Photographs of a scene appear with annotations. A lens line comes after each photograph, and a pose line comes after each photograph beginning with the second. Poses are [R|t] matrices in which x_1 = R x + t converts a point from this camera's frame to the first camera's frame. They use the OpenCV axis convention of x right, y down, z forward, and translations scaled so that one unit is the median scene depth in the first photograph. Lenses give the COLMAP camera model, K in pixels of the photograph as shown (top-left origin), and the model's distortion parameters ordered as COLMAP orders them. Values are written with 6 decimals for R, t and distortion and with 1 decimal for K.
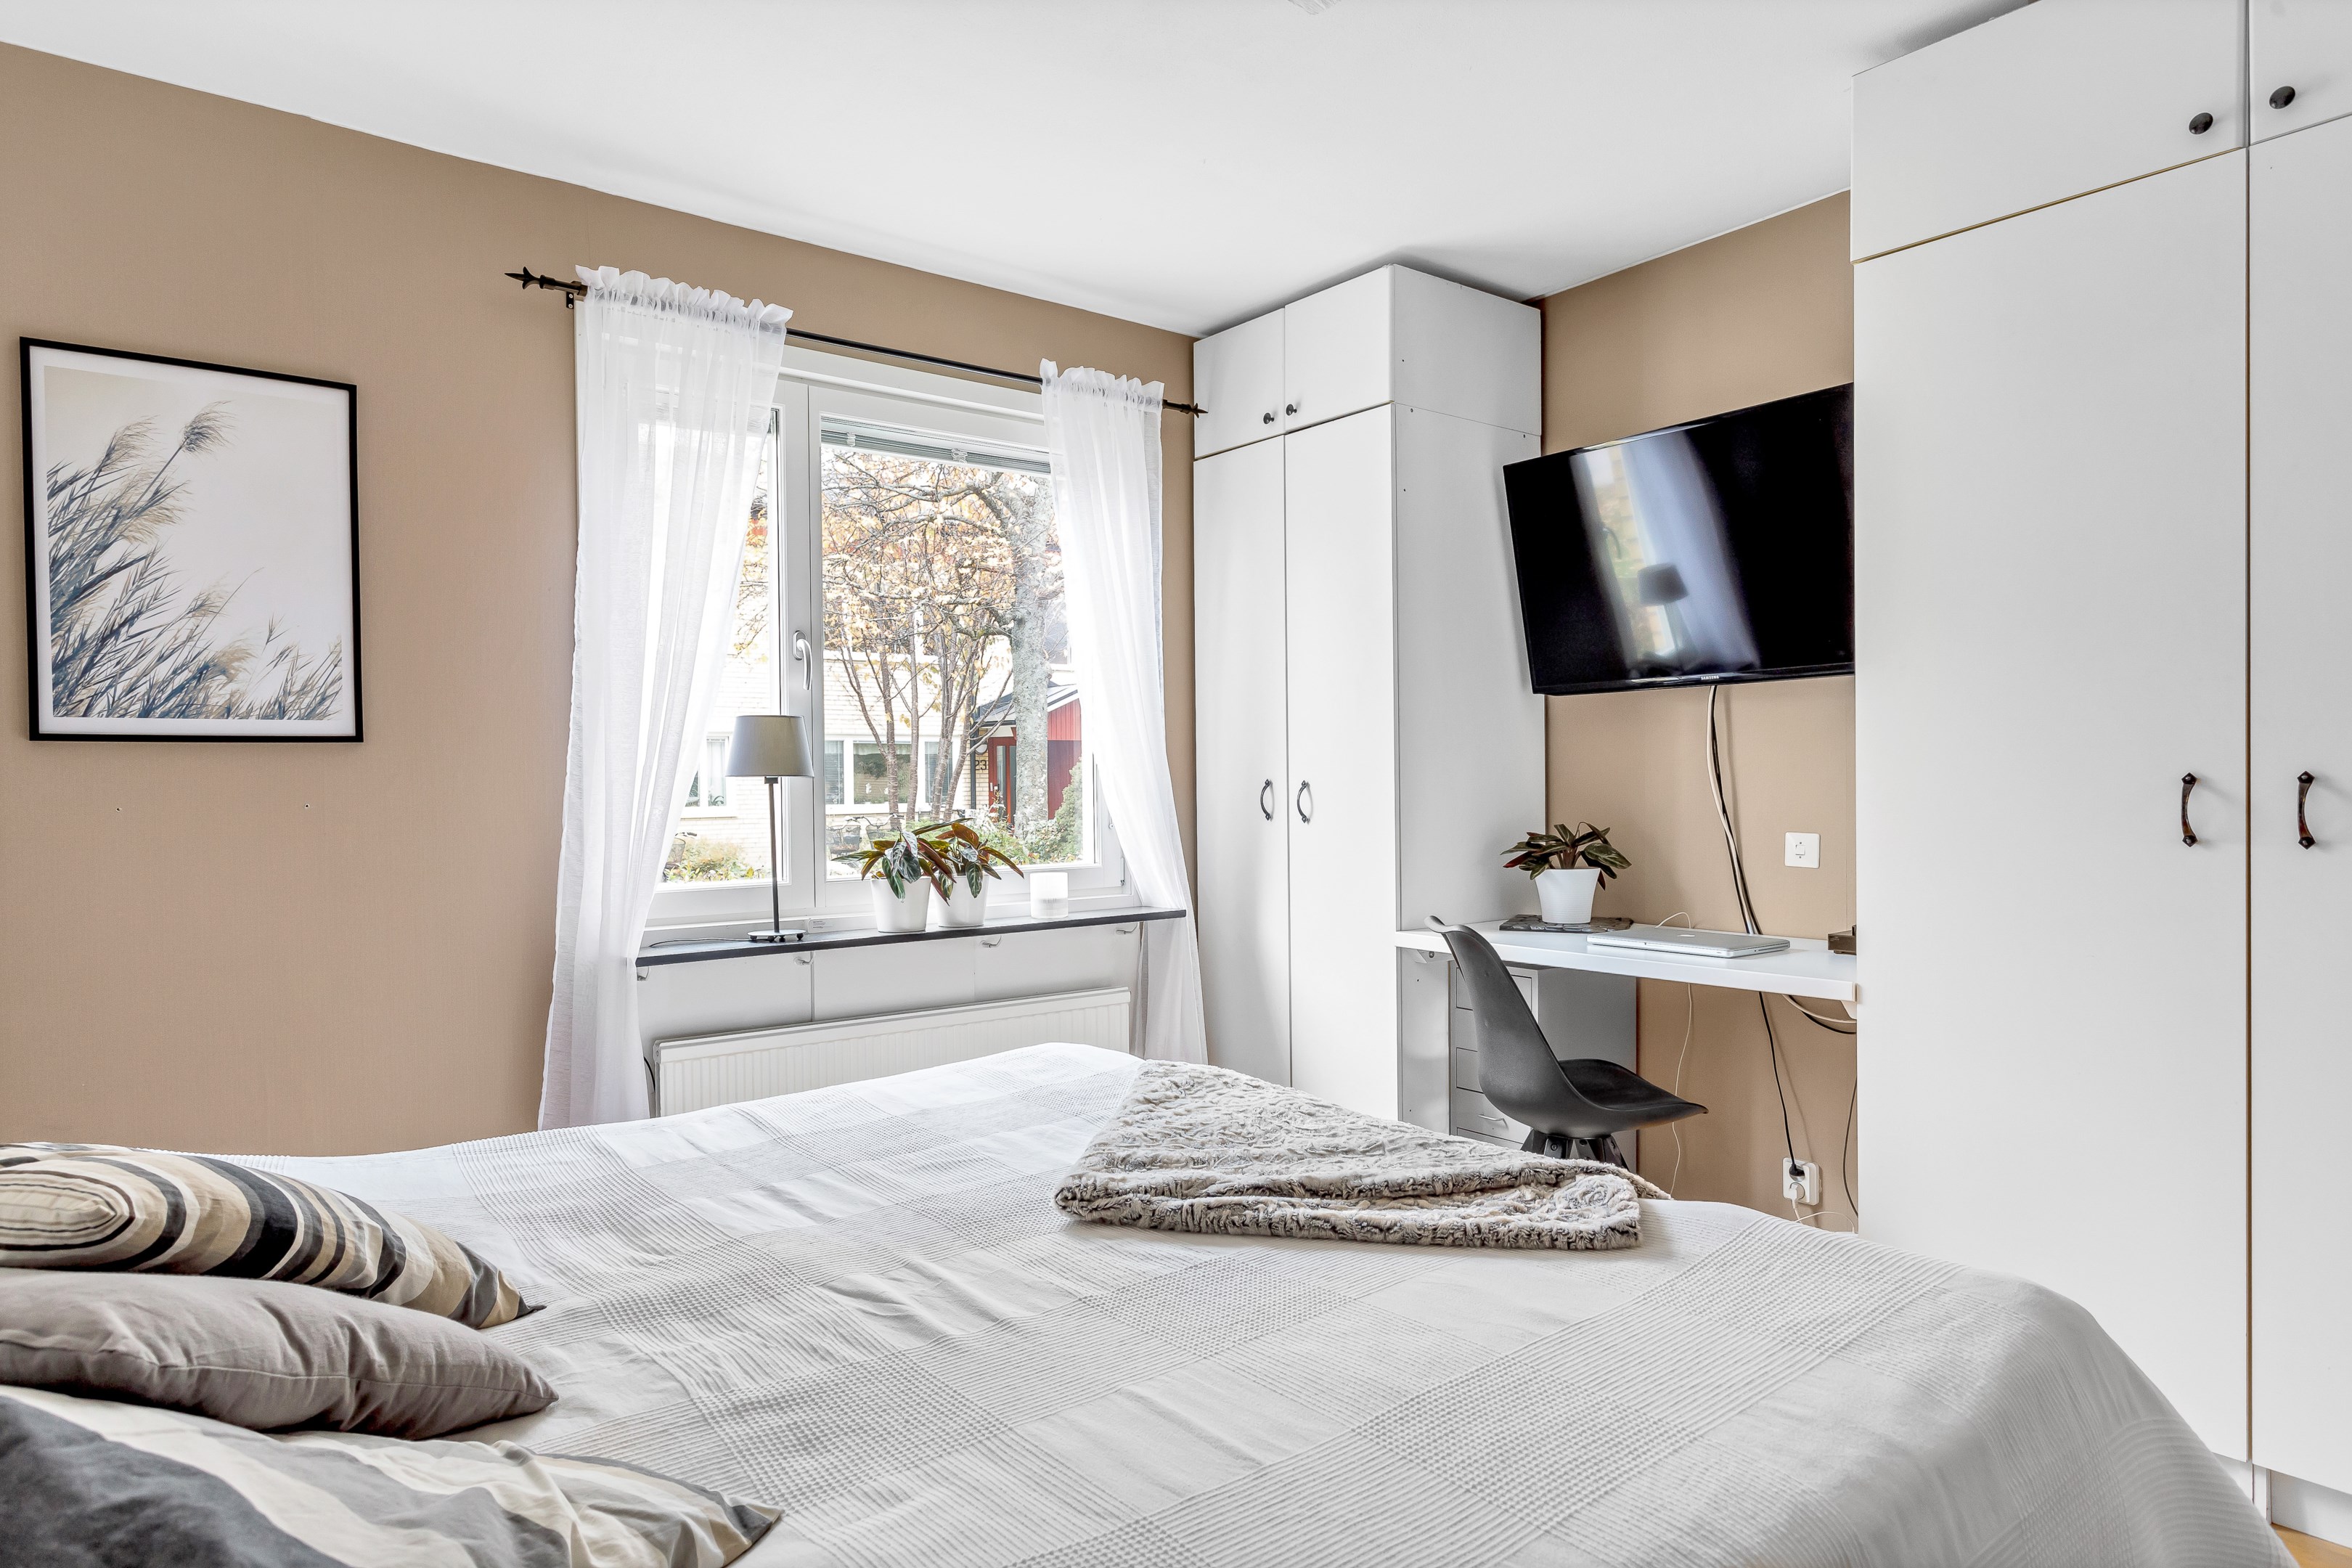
lens RADIAL K [[1402.5, 0, 1176.1], [0, 1402.5, 788.1], [0, 0, 1]] dist [-0.005699, -0.002210]
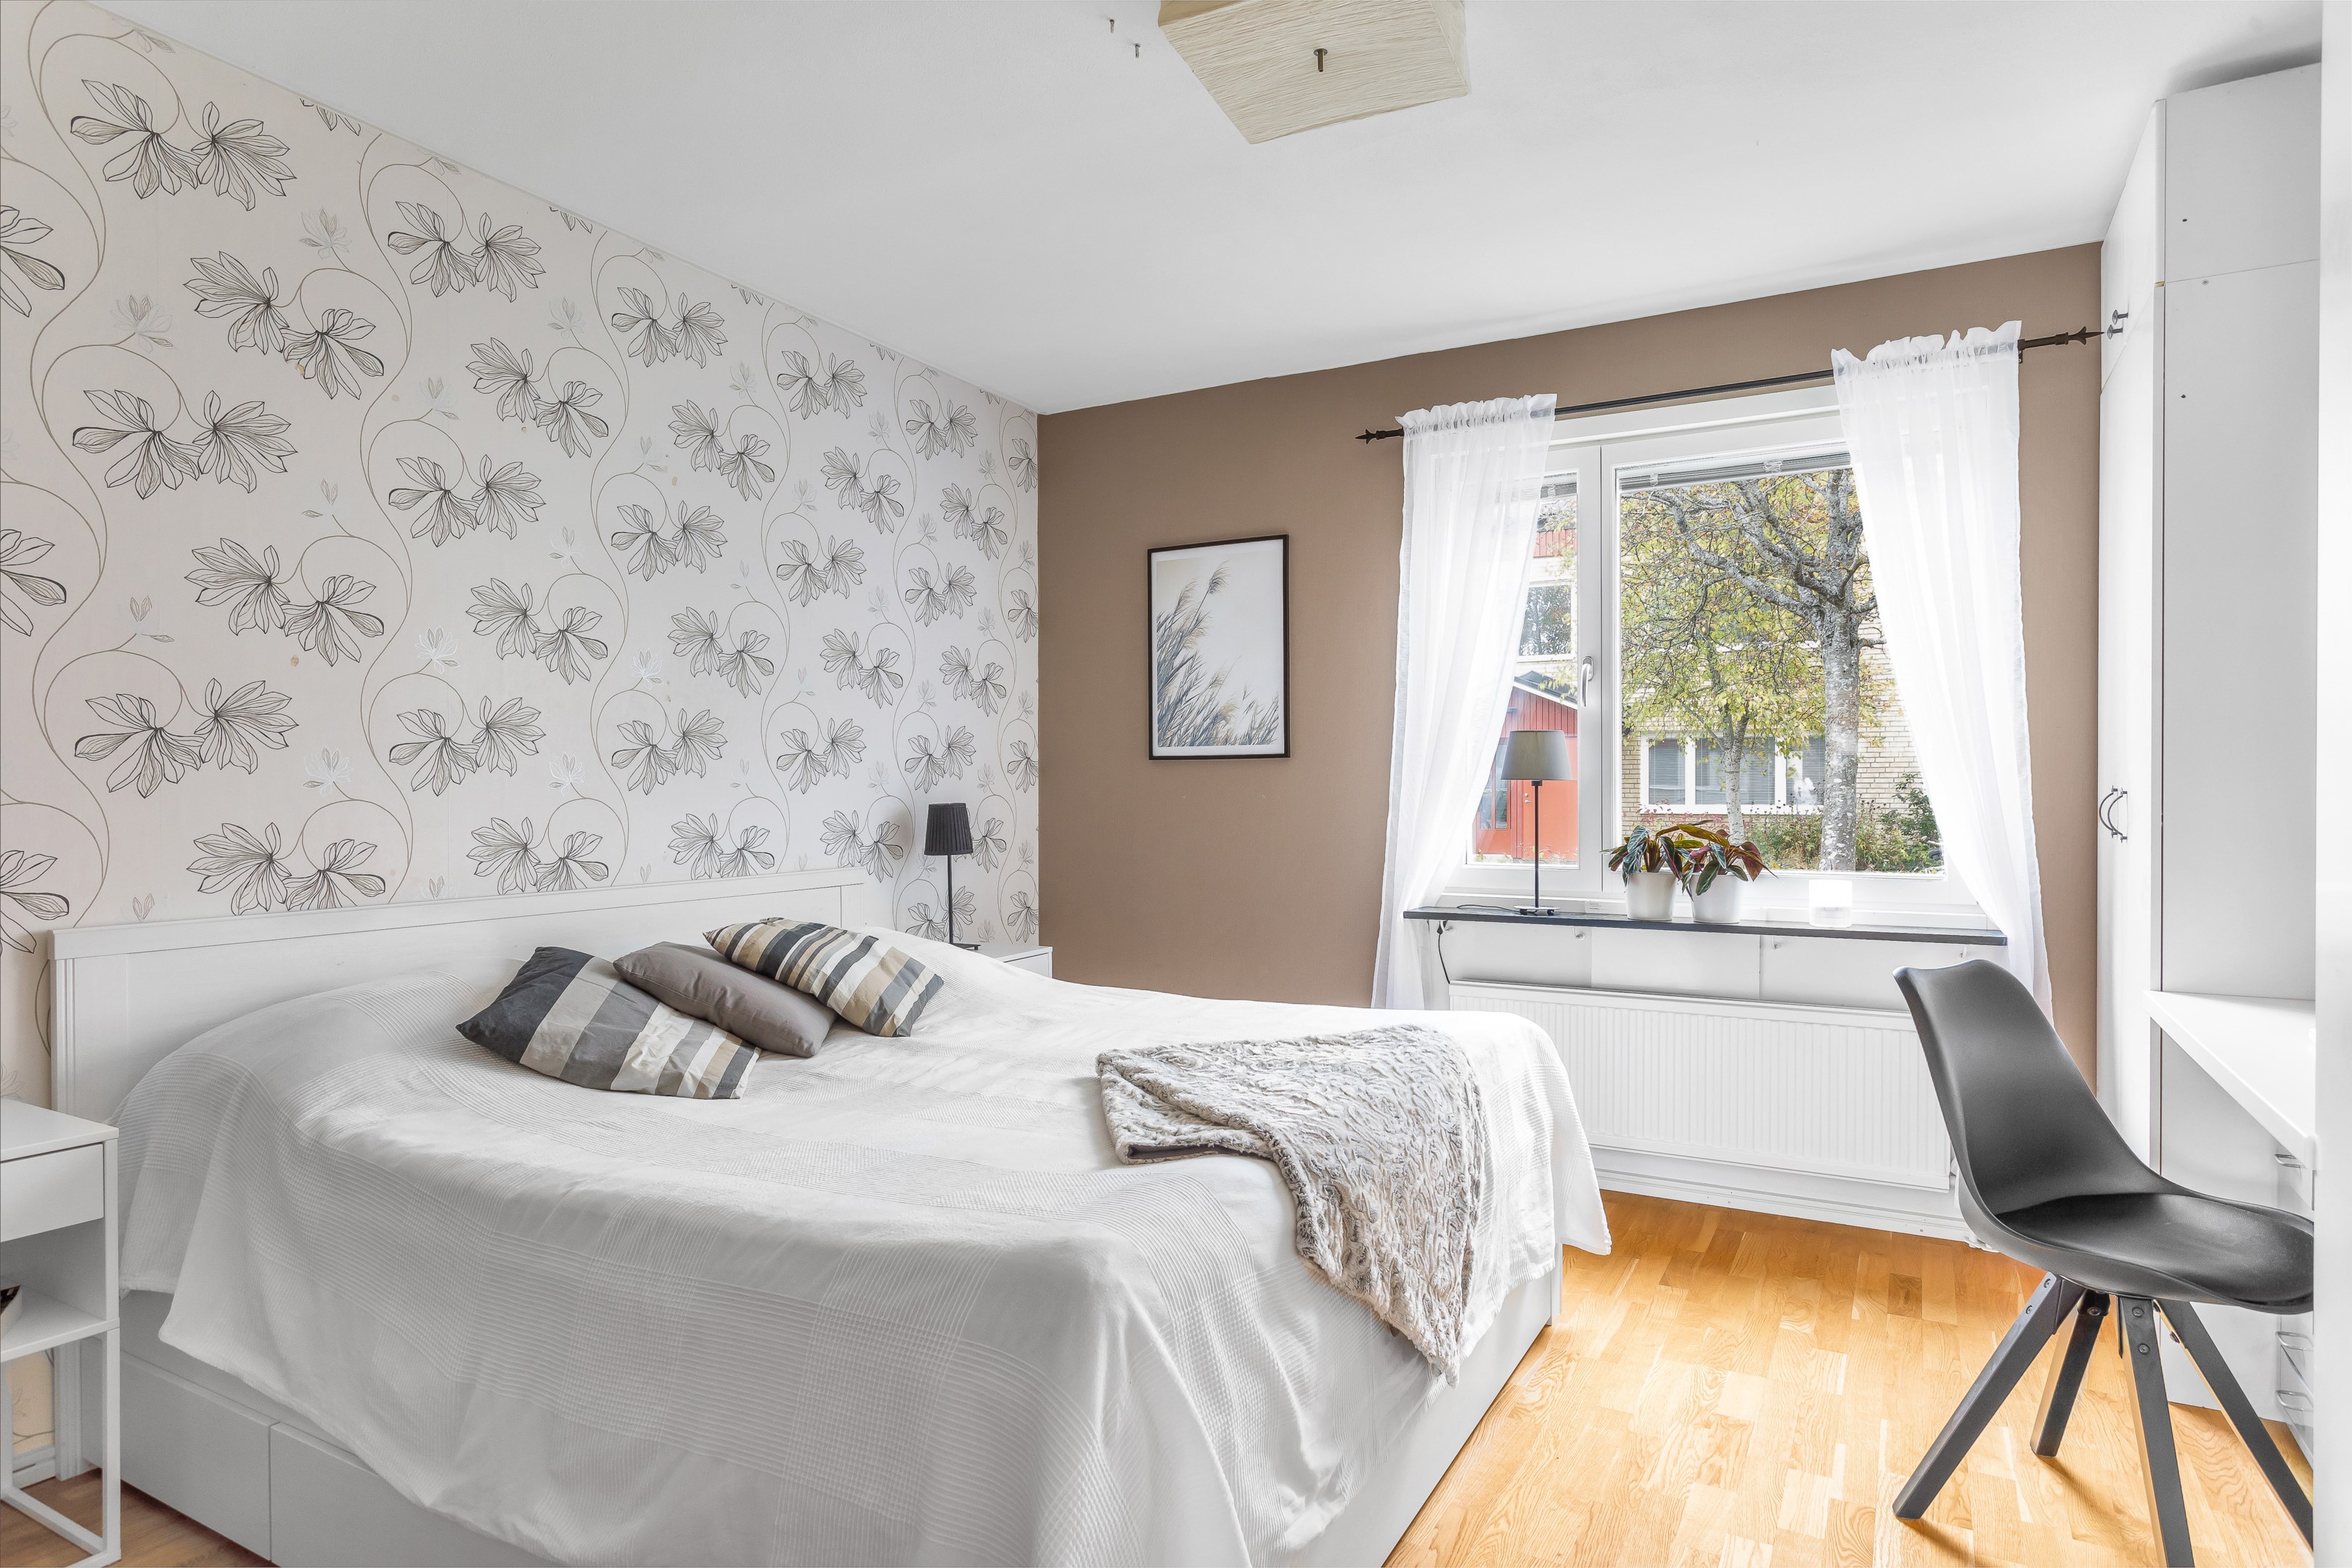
lens RADIAL K [[1329.9, 0, 1172.4], [0, 1329.9, 782.3], [0, 0, 1]] dist [-0.020813, 0.000171]
pose [[0.370170, 0.008699, -0.928923, 0.814403], [-0.005307, 0.999960, 0.007249, -0.015498], [0.928949, 0.002247, 0.370201, 0.331042]]
